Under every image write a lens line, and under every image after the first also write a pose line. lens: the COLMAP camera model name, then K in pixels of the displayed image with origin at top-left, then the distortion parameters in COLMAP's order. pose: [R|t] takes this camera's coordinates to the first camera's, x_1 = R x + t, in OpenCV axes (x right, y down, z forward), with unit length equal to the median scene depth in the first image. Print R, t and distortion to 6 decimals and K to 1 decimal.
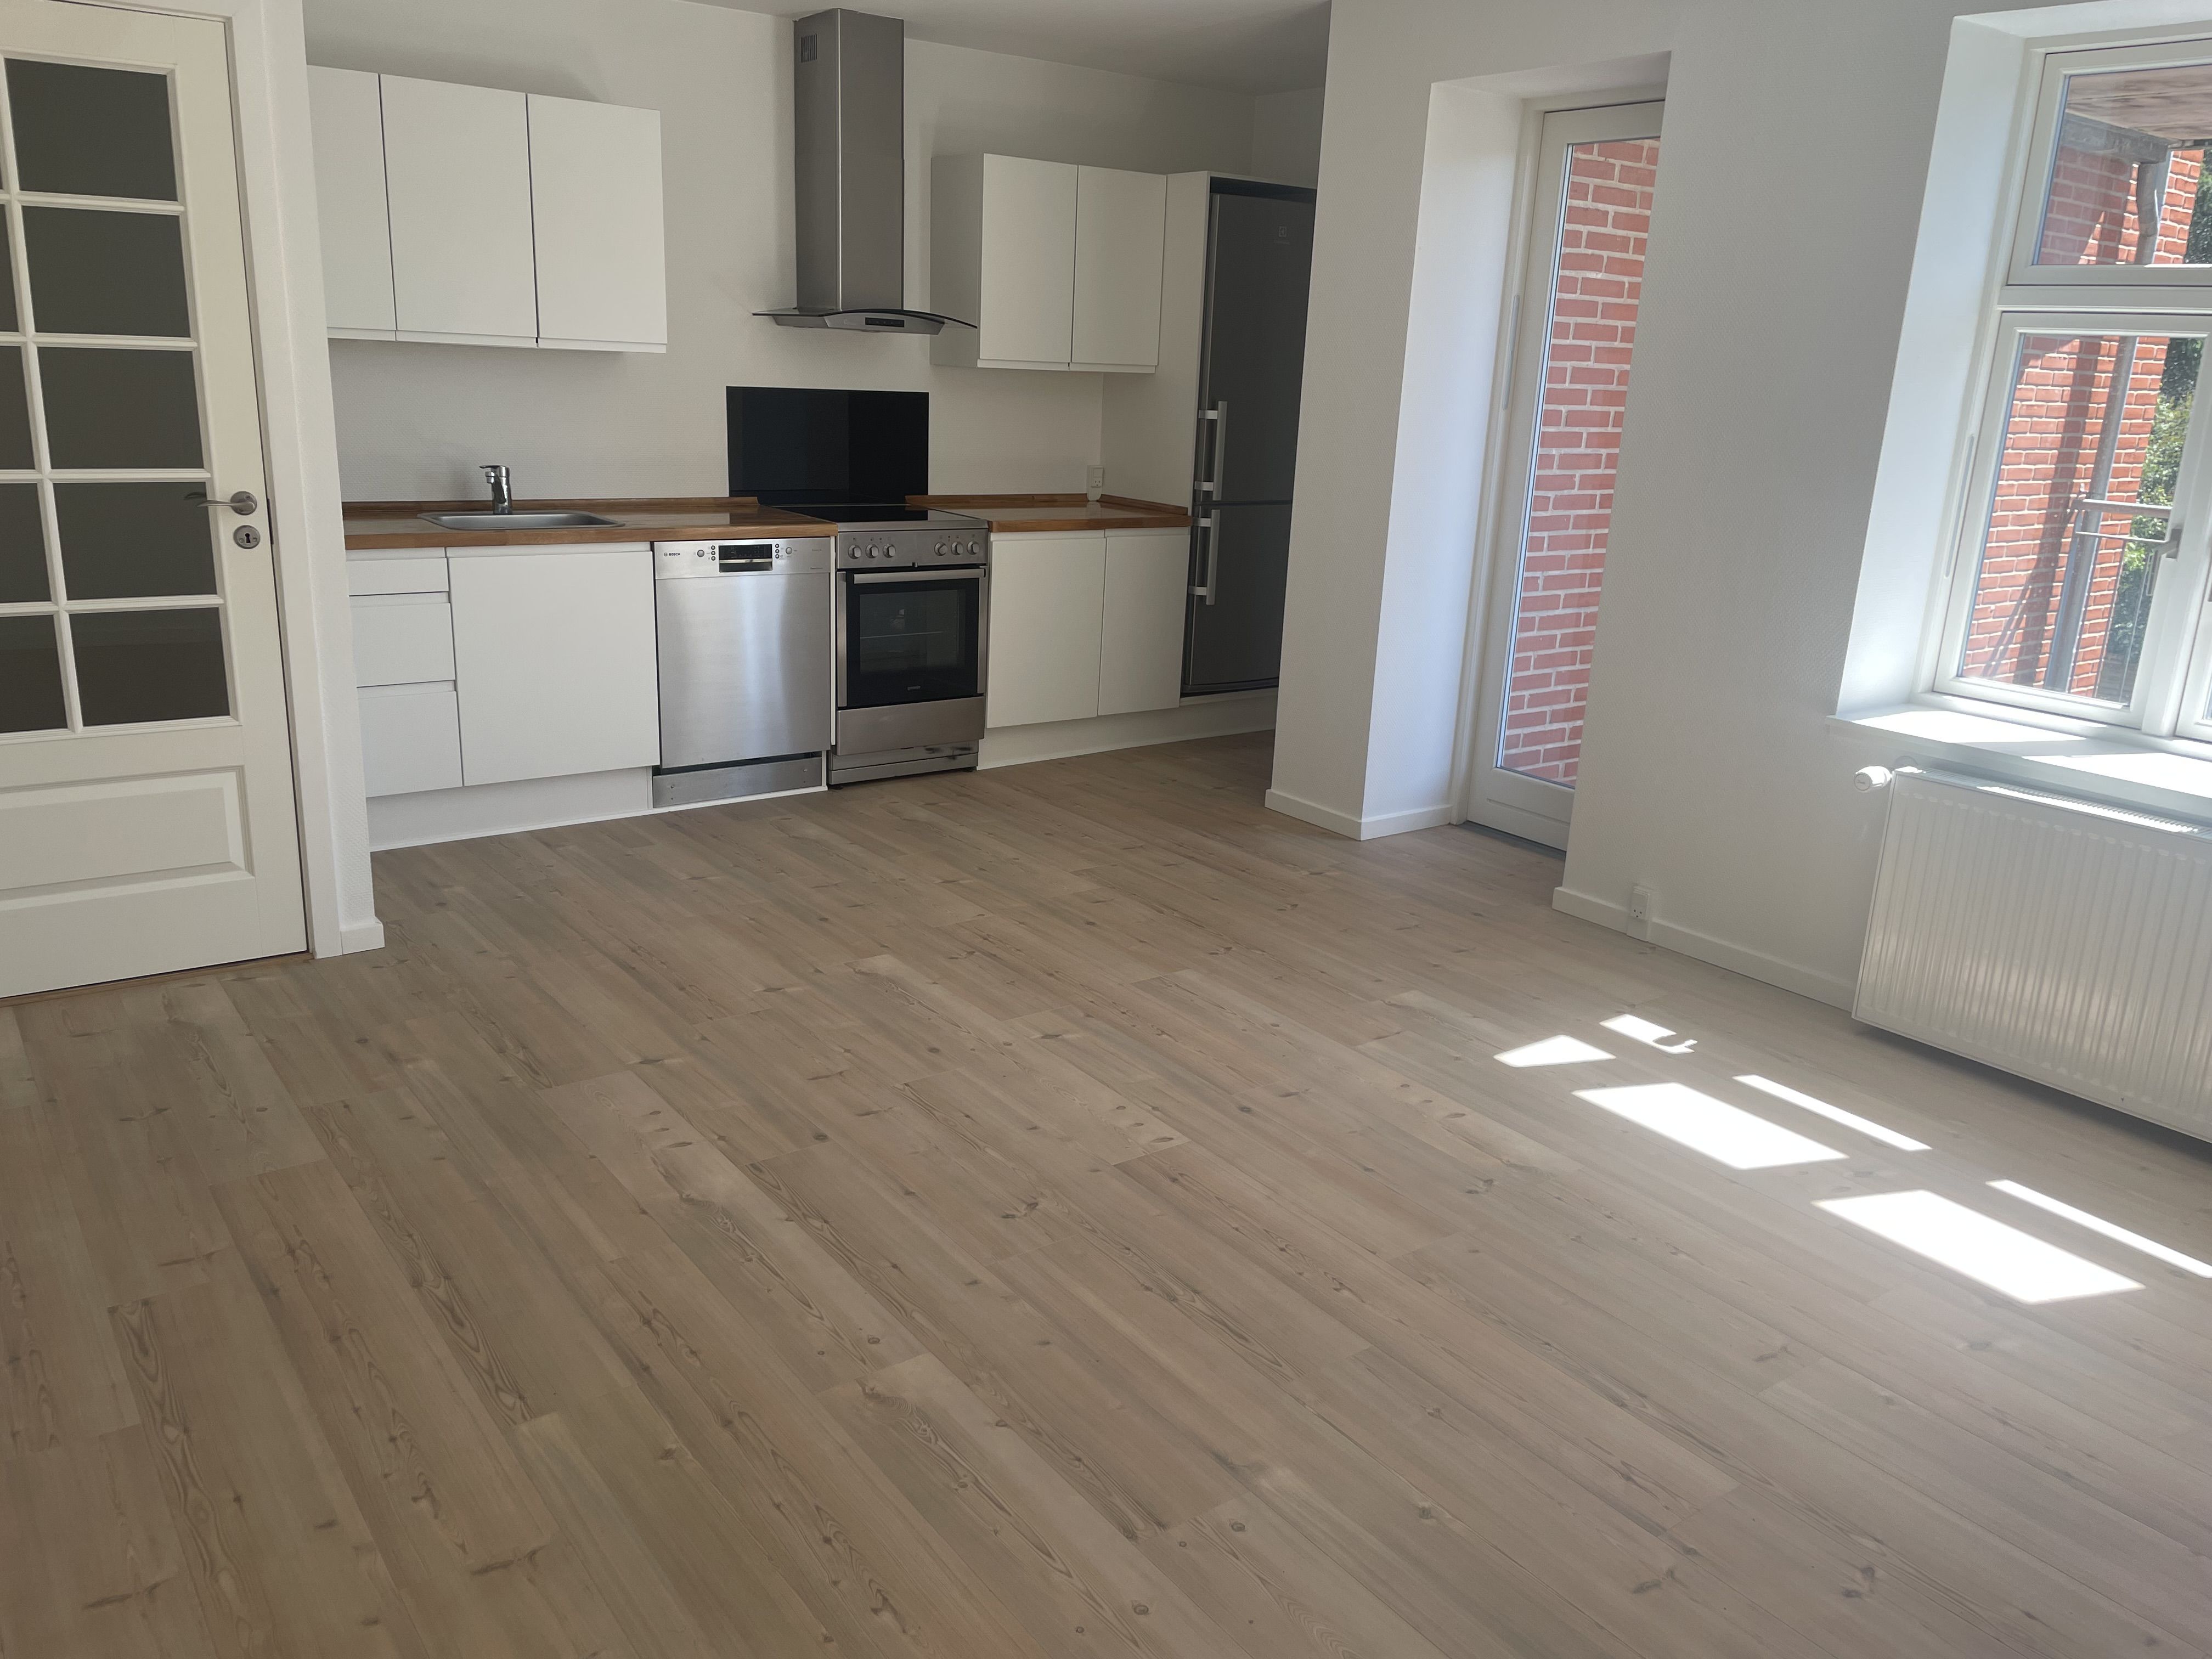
lens RADIAL K [[1678.4, 0, 1115.2], [0, 1678.4, 836.8], [0, 0, 1]] dist [0.082462, -0.100771]
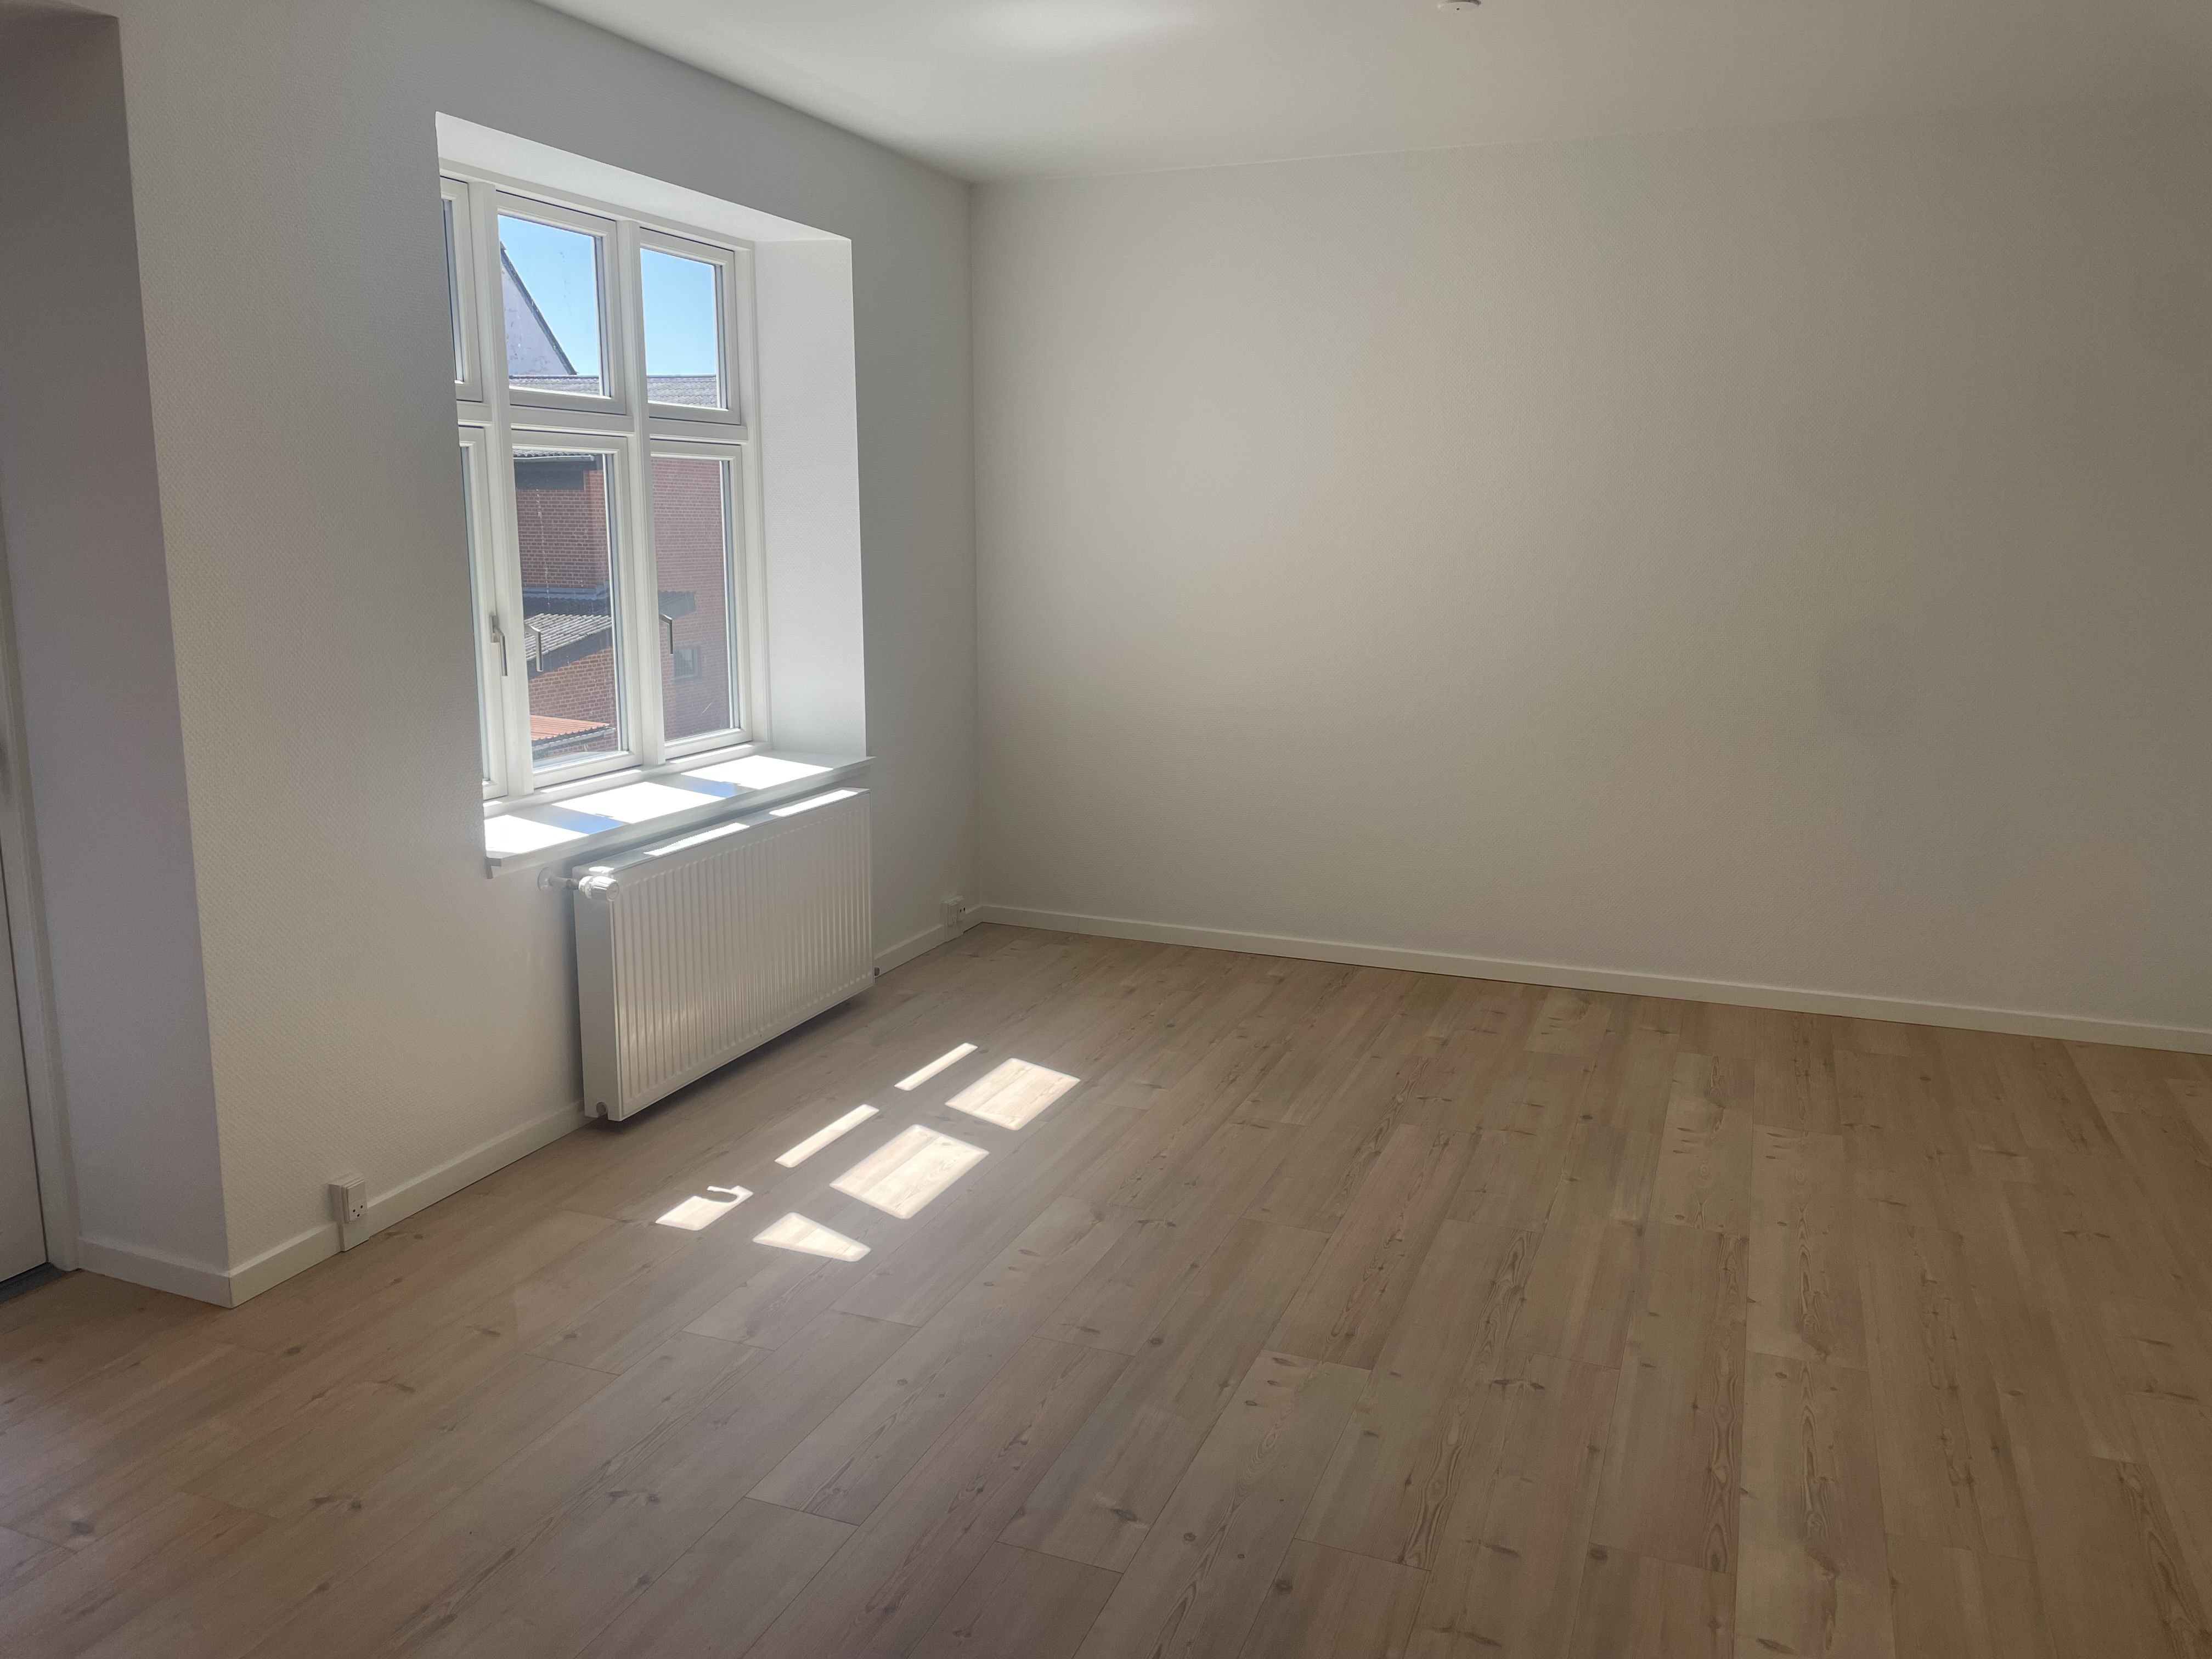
lens RADIAL K [[1678.4, 0, 1096.9], [0, 1678.4, 812.0], [0, 0, 1]] dist [0.082462, -0.100771]
pose [[-0.526659, -0.196980, 0.826940, -0.649542], [0.208062, 0.913325, 0.350068, -0.452382], [-0.824221, 0.356421, -0.440026, 1.478259]]
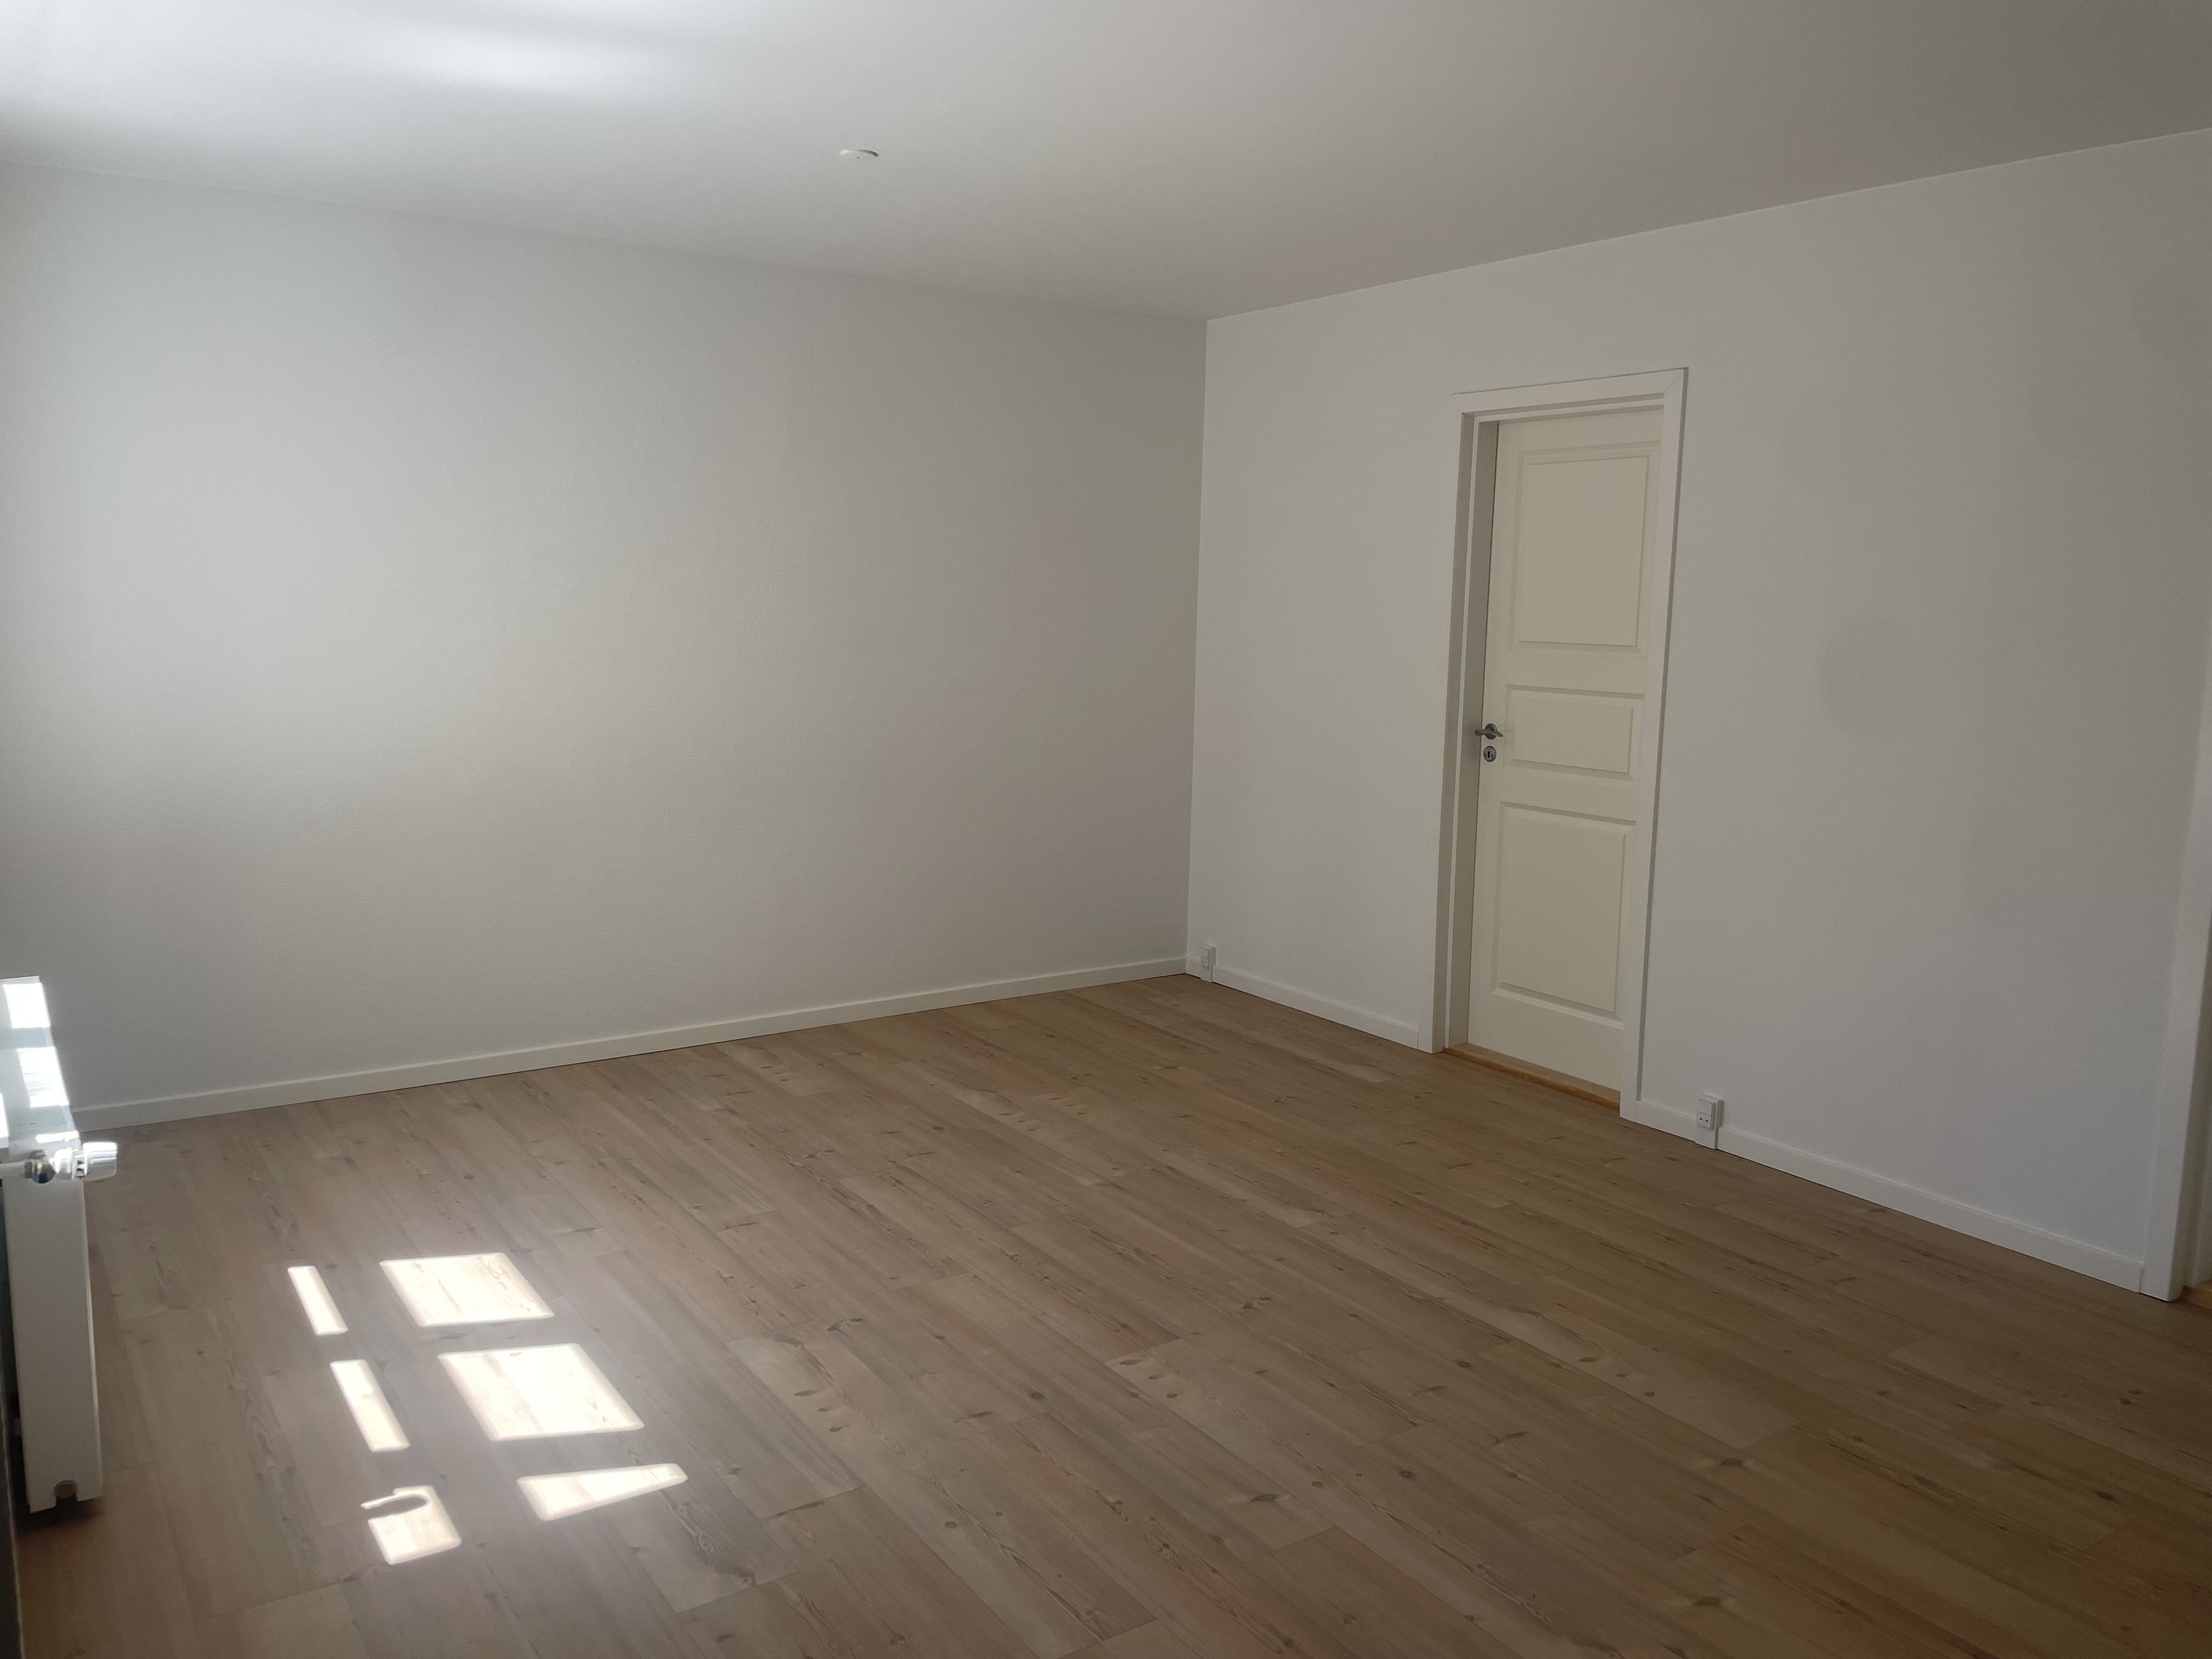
lens RADIAL K [[1678.4, 0, 1103.7], [0, 1678.4, 816.8], [0, 0, 1]] dist [0.082462, -0.100771]
pose [[-0.997297, -0.064683, 0.034851, 0.032440], [-0.044760, 0.911006, 0.409956, -0.574882], [-0.058267, 0.407288, -0.911439, 1.931722]]
